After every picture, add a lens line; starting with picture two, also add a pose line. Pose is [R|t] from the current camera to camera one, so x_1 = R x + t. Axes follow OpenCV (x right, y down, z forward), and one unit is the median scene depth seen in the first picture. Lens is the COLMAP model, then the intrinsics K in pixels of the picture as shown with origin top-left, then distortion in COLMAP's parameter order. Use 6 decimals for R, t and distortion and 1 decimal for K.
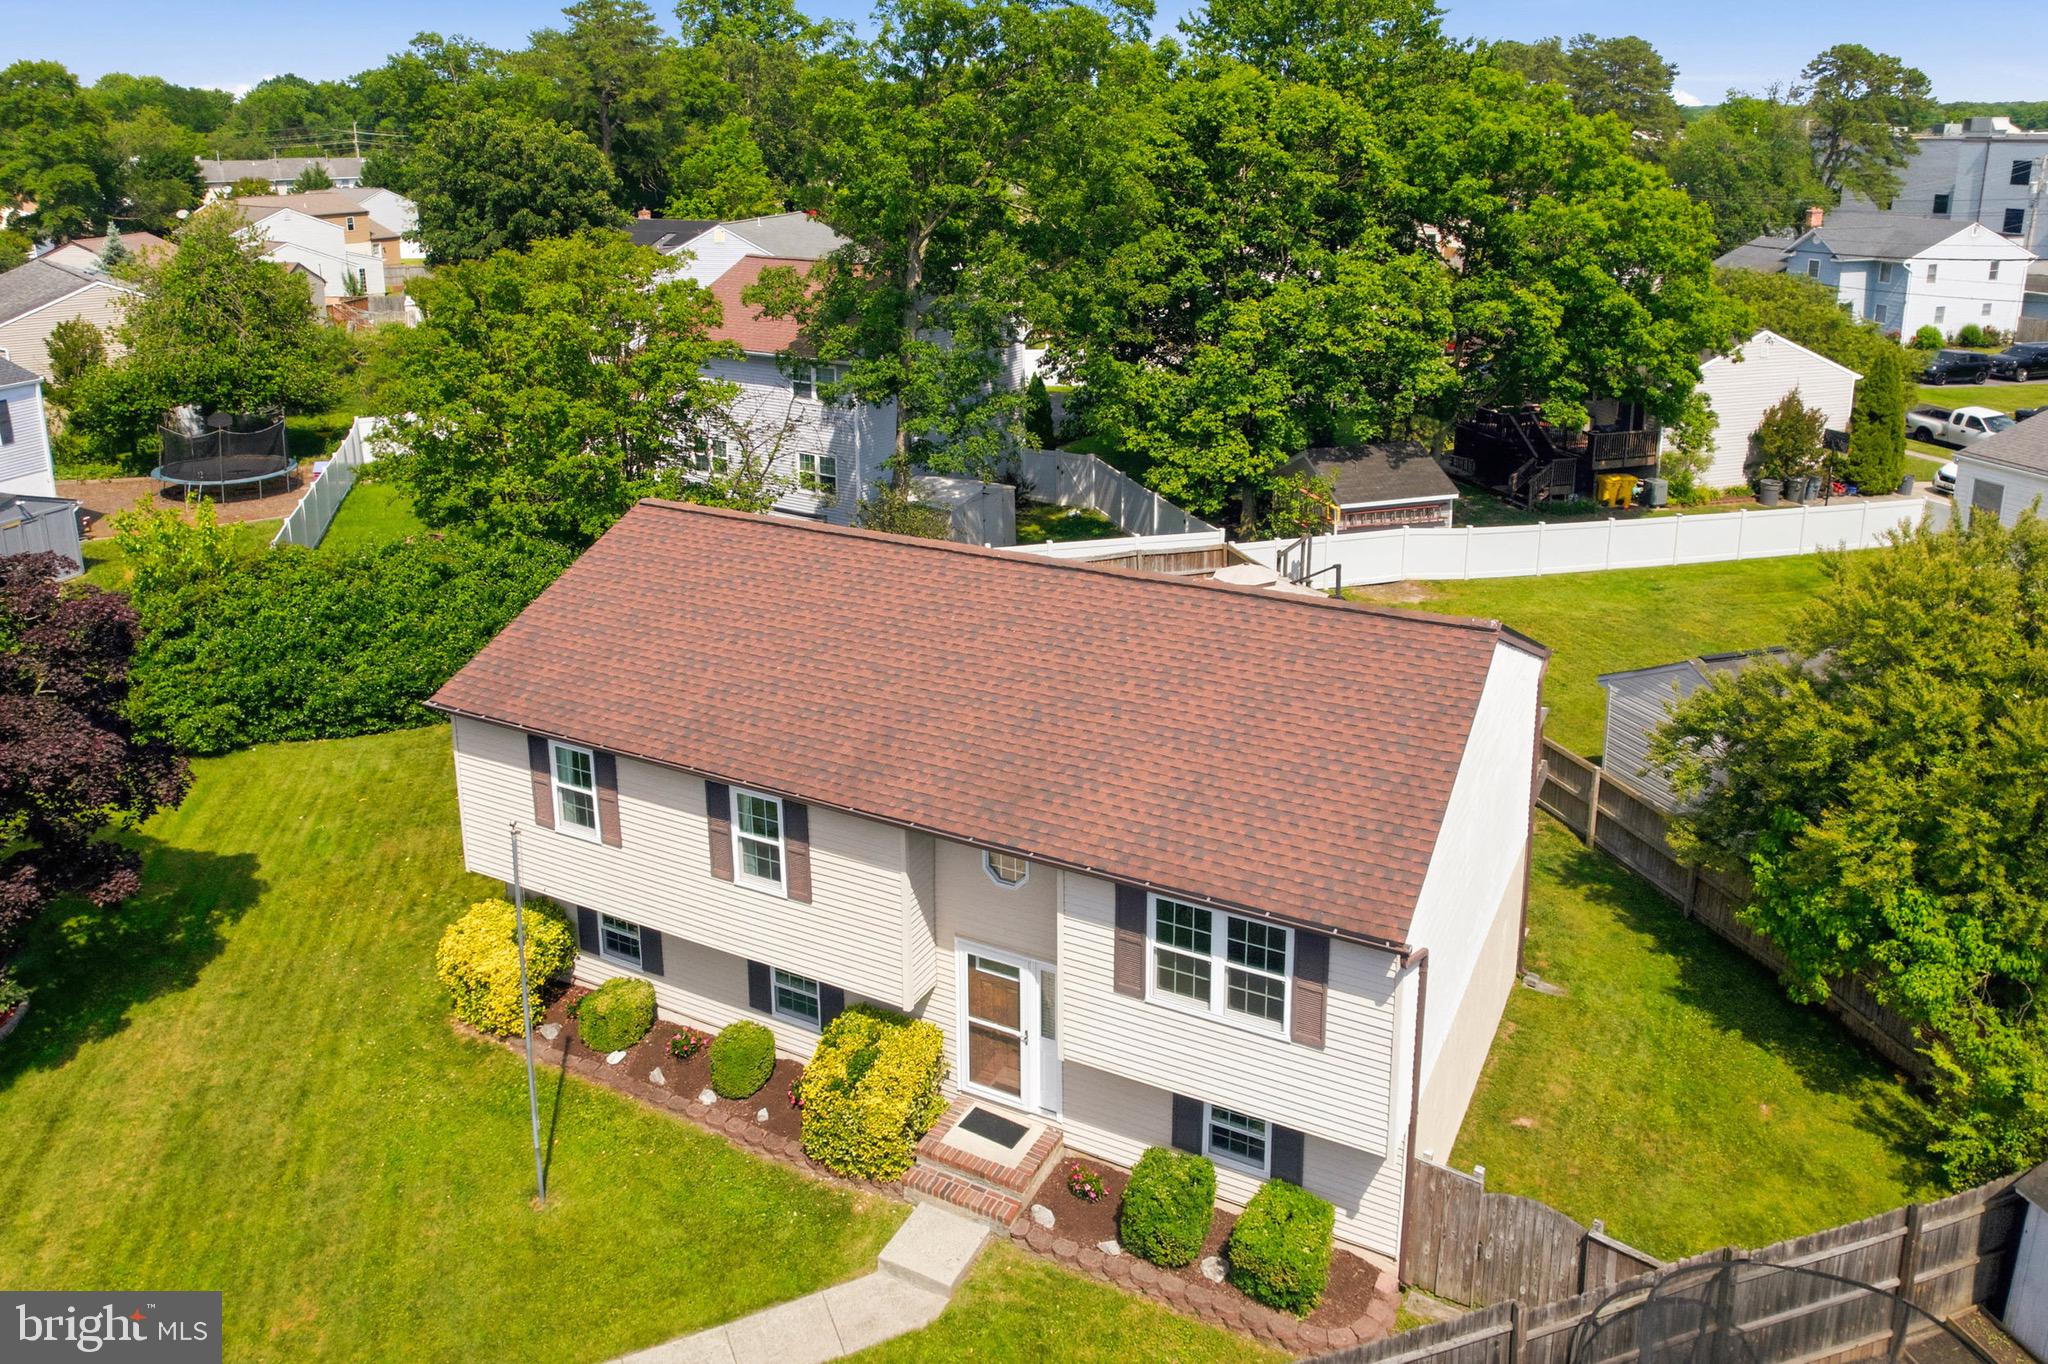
lens RADIAL K [[1479.8, 0, 1031.4], [0, 1479.8, 583.3], [0, 0, 1]] dist [-0.048370, 0.030524]
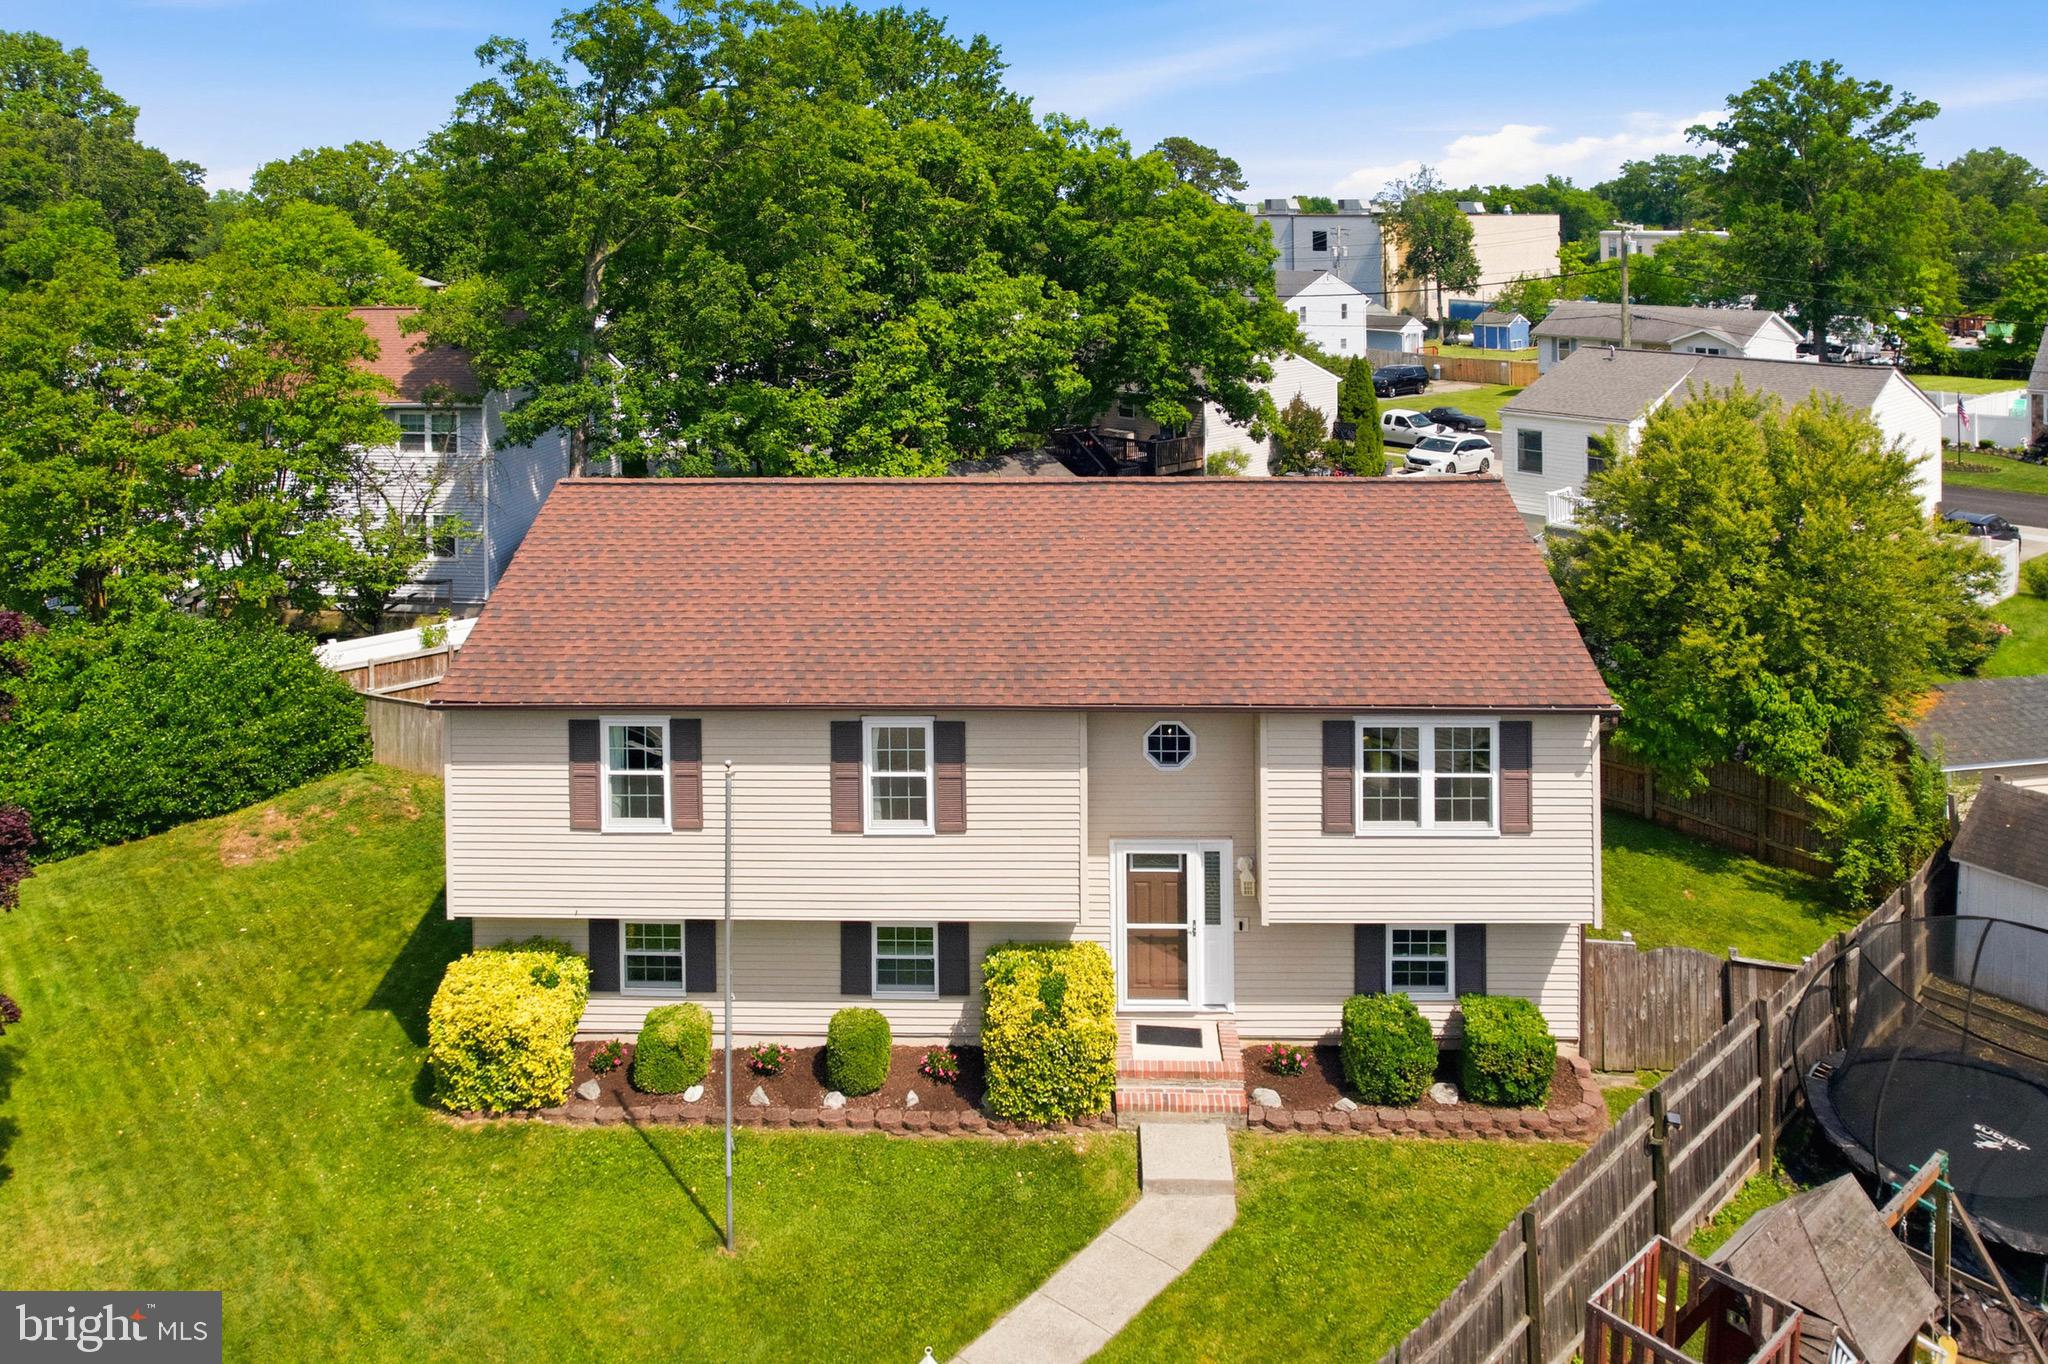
lens RADIAL K [[1547.0, 0, 1027.6], [0, 1547.0, 382.9], [0, 0, 1]] dist [-0.021536, -0.006359]
pose [[0.902517, -0.051445, 0.427570, -0.475927], [0.137513, 0.975290, -0.172917, 0.101922], [-0.408108, 0.214857, 0.887290, 0.038075]]
